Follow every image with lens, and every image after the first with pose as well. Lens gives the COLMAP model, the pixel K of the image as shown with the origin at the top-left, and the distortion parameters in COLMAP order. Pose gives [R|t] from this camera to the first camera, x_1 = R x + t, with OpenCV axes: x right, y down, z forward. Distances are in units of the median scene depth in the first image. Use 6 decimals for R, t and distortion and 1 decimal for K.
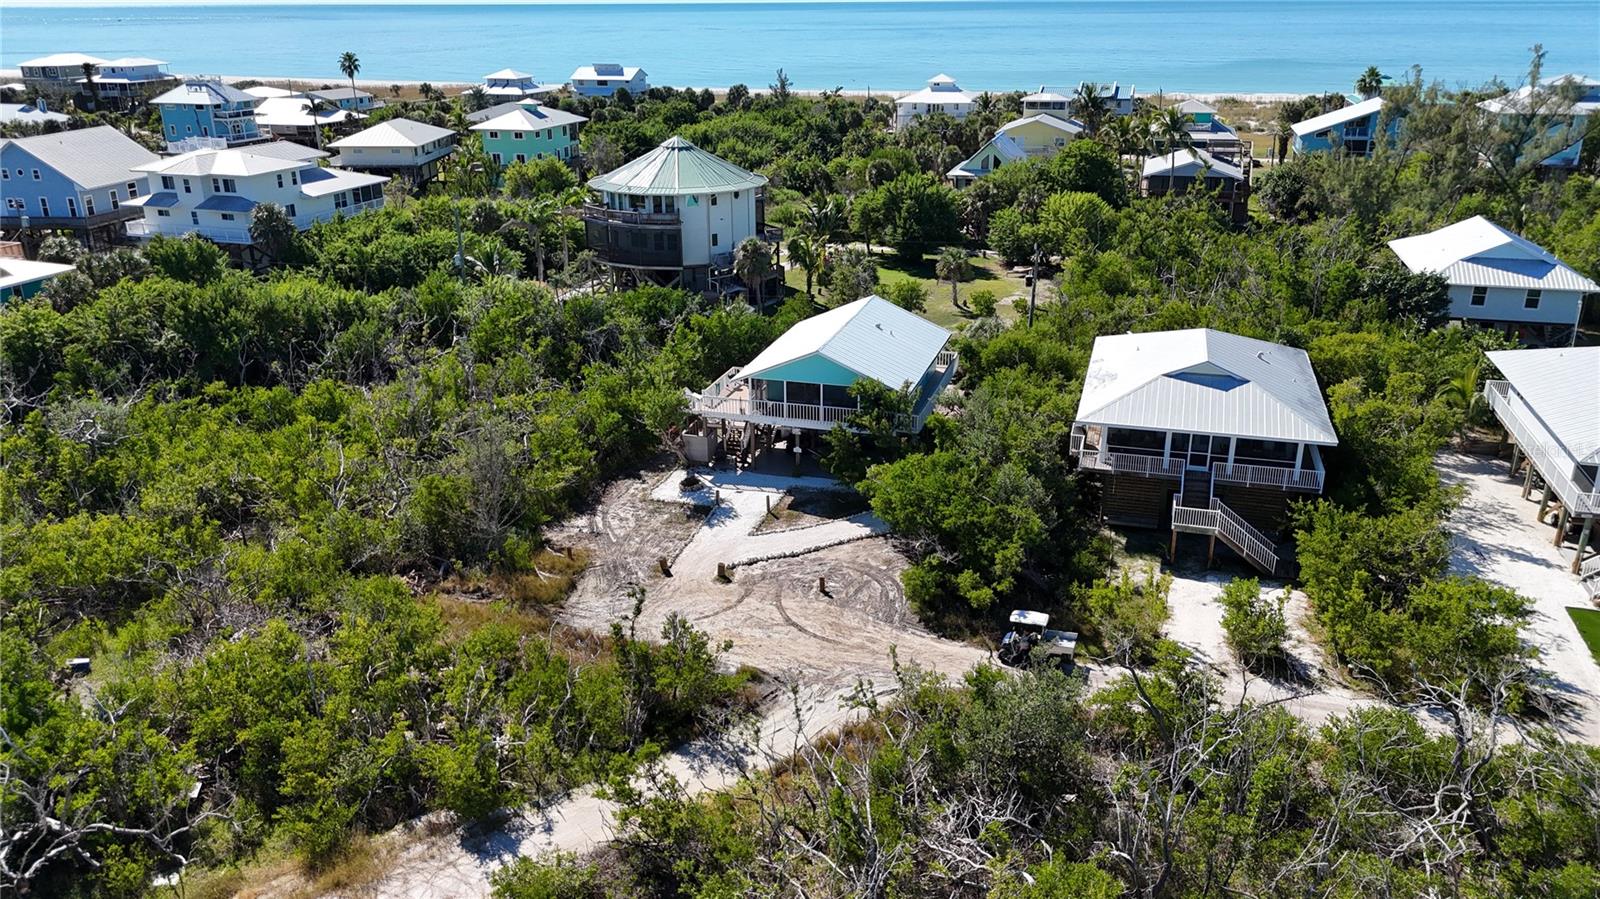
lens RADIAL K [[1163.9, 0, 800.0], [0, 1163.9, 449.5], [0, 0, 1]] dist [0.146152, -0.209793]
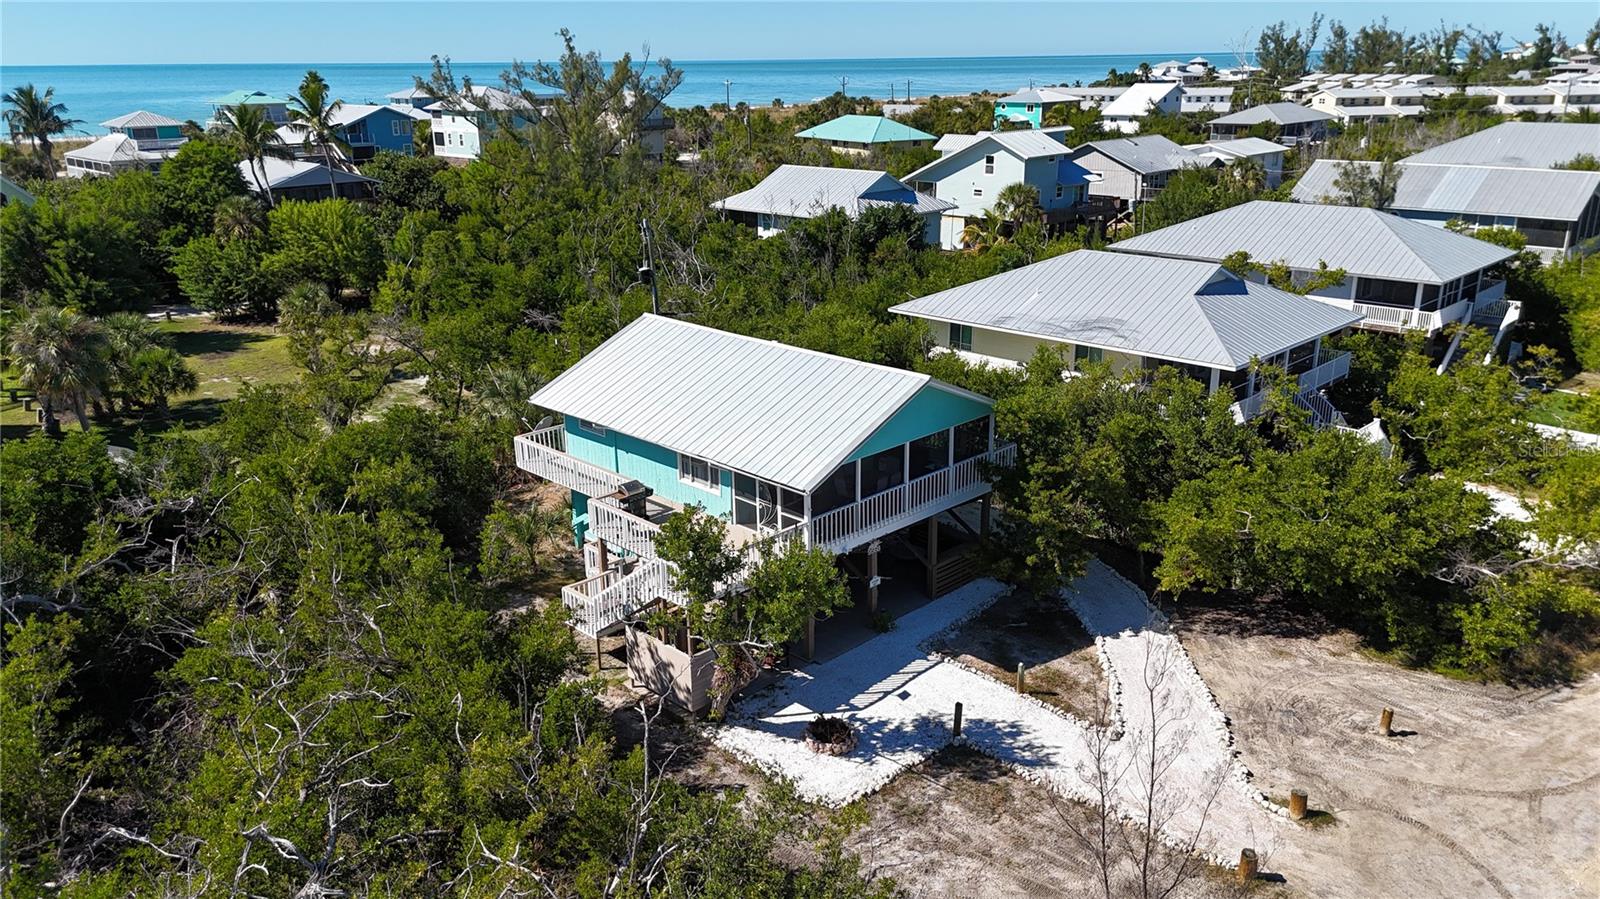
lens RADIAL K [[1180.0, 0, 800.0], [0, 1180.0, 449.5], [0, 0, 1]] dist [0.078856, -0.070787]
pose [[0.483422, -0.276659, 0.830520, -0.446460], [0.321040, 0.938671, 0.125817, -0.134342], [-0.814393, 0.205808, 0.542592, 0.730670]]
